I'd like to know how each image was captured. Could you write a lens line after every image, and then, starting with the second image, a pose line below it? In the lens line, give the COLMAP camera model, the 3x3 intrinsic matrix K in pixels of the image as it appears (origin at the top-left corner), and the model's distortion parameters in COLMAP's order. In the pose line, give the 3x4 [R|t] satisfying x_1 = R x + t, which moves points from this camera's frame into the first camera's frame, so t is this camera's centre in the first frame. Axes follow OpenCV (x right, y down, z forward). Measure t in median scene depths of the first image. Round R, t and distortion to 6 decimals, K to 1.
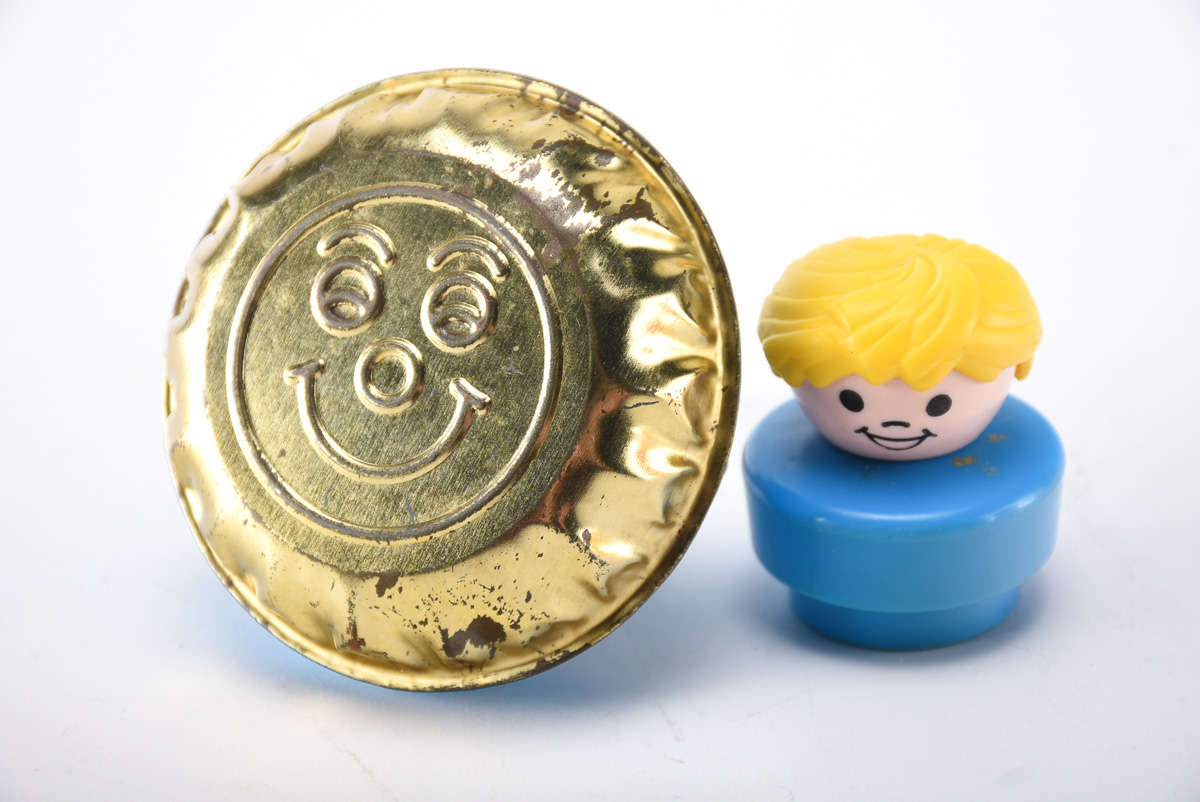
lens RADIAL K [[4134.2, 0, 601.0], [0, 4134.2, 398.5], [0, 0, 1]] dist [-0.099502, 0.000000]
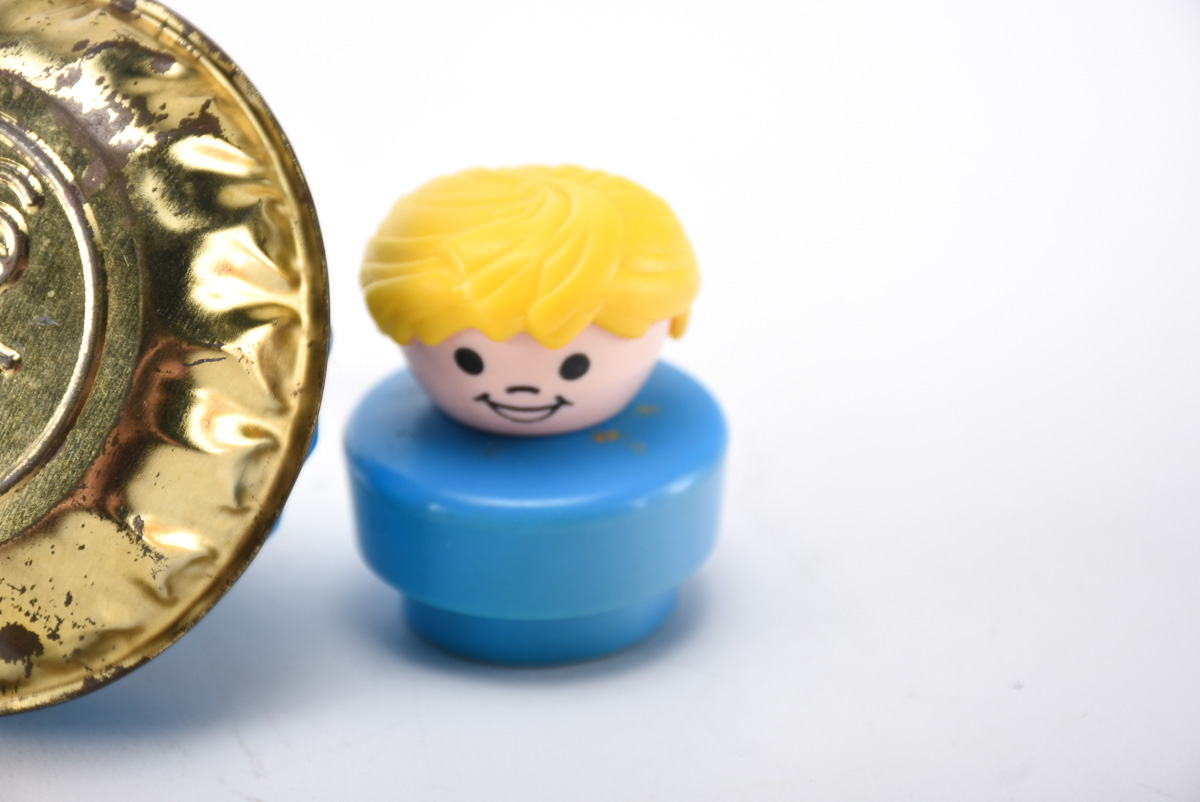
lens RADIAL K [[4339.8, 0, 597.8], [0, 4339.8, 404.4], [0, 0, 1]] dist [0.003555, 0.000000]
pose [[0.997764, -0.004829, 0.066664, 0.029163], [0.005590, 0.999921, -0.011232, 0.019468], [-0.066604, 0.011579, 0.997712, 0.137426]]
